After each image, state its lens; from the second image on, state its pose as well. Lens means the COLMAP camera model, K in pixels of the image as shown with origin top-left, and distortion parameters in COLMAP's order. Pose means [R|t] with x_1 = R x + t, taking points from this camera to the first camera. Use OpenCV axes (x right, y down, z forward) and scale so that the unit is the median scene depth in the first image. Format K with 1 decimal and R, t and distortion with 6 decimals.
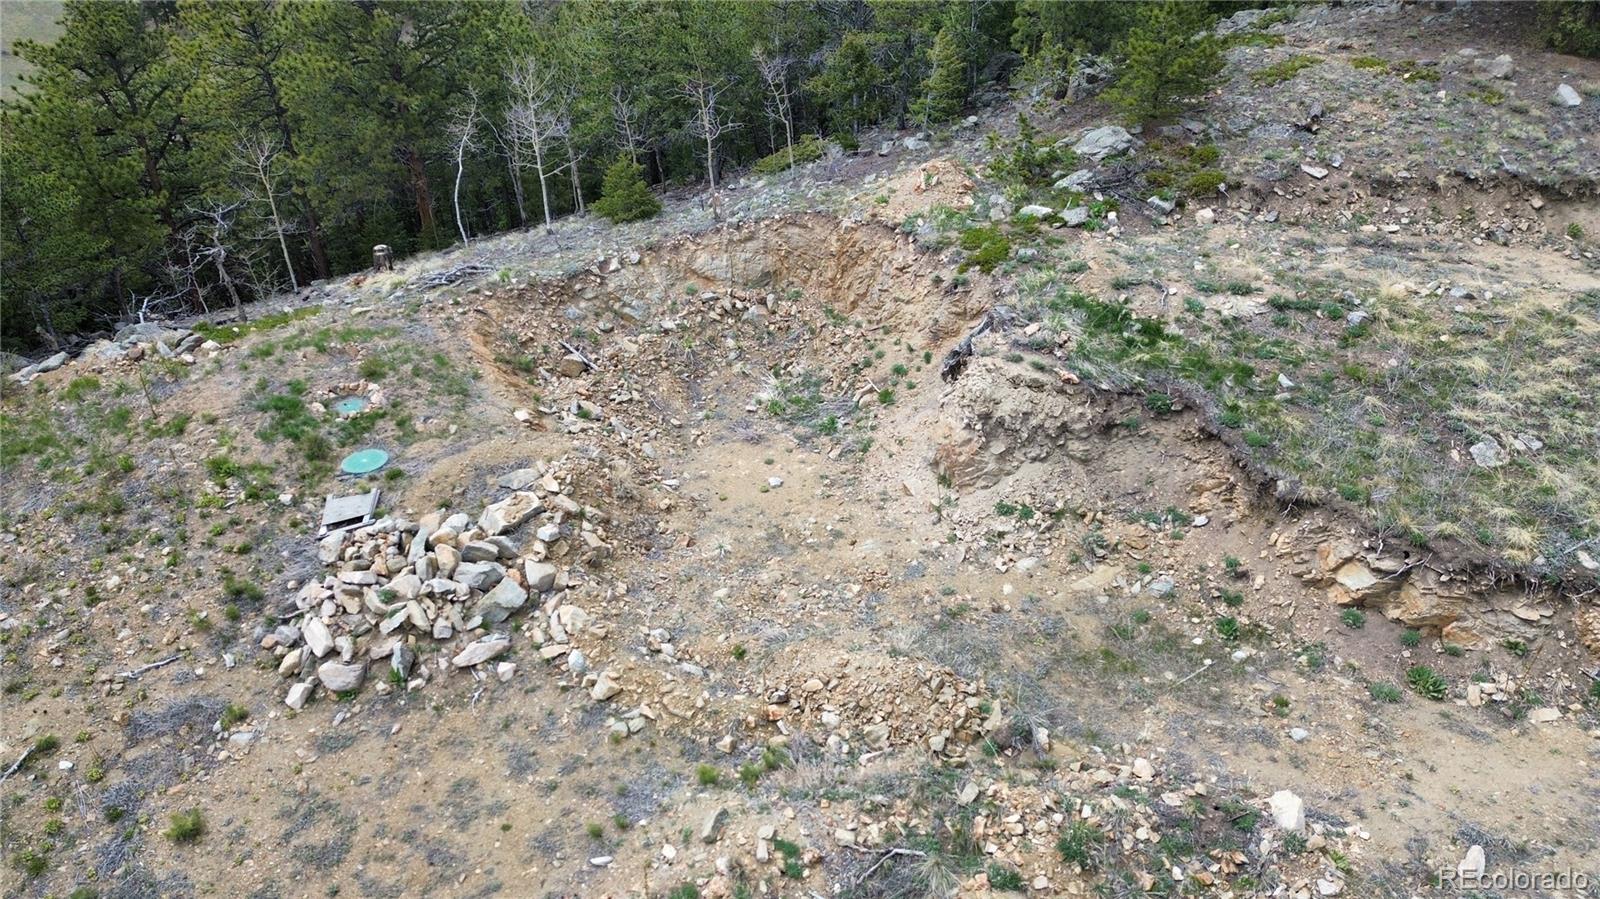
lens RADIAL K [[1133.3, 0, 808.4], [0, 1133.3, 459.0], [0, 0, 1]] dist [0.090345, -0.085504]
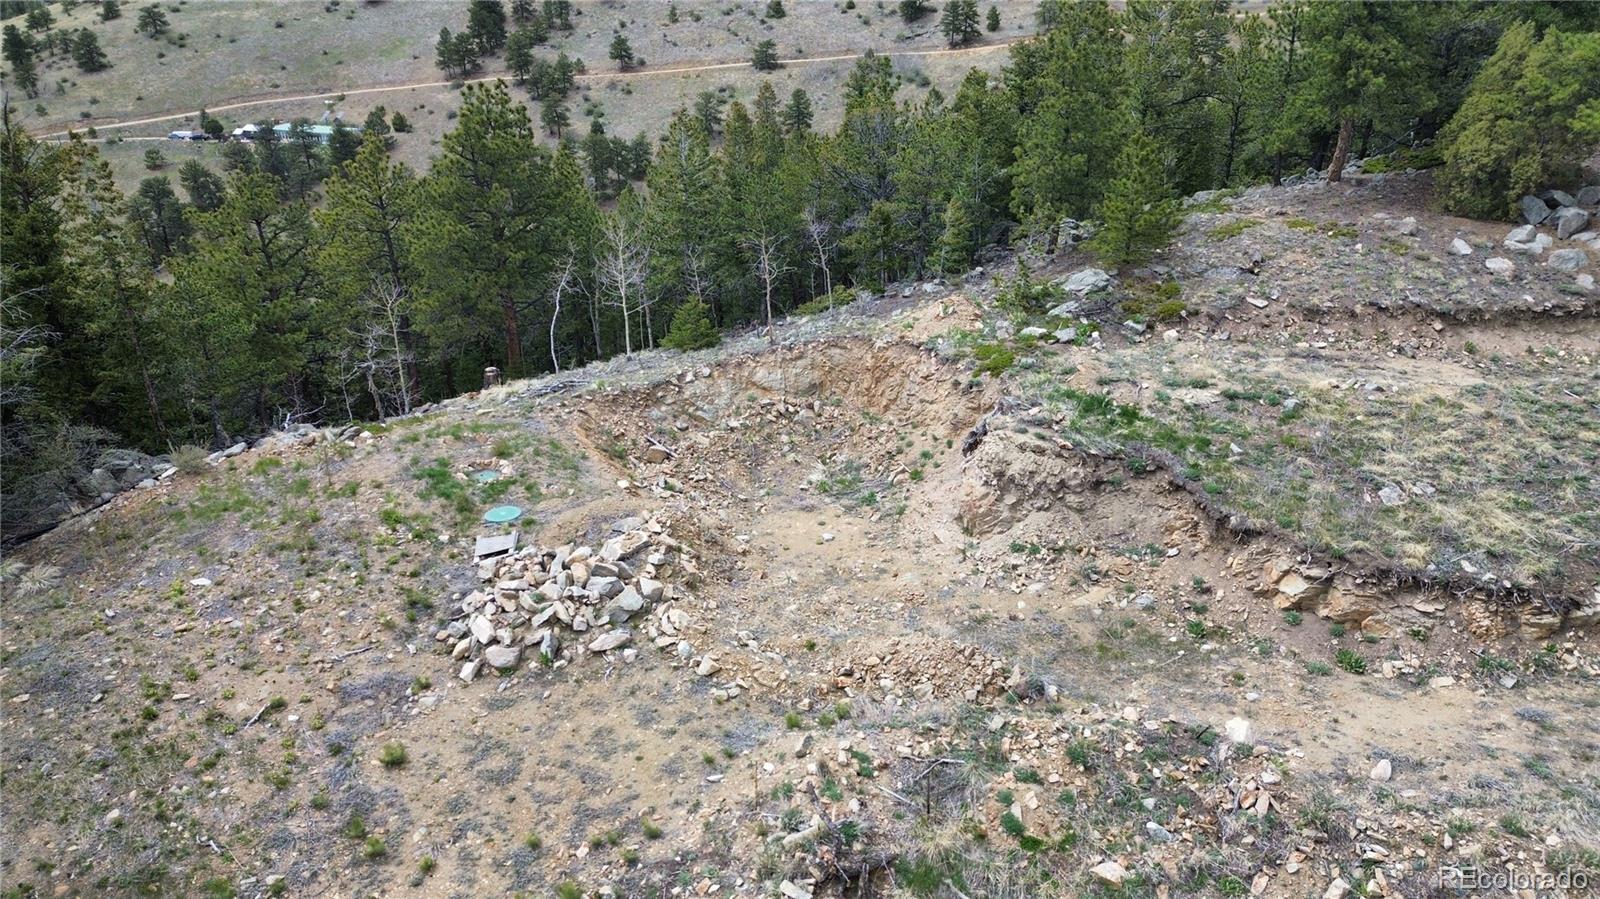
lens RADIAL K [[1133.3, 0, 808.4], [0, 1133.3, 459.0], [0, 0, 1]] dist [0.090345, -0.085504]
pose [[0.999995, 0.002567, -0.001661, -0.056775], [-0.002799, 0.987096, -0.160105, 0.154516], [0.001229, 0.160108, 0.987099, -0.259379]]
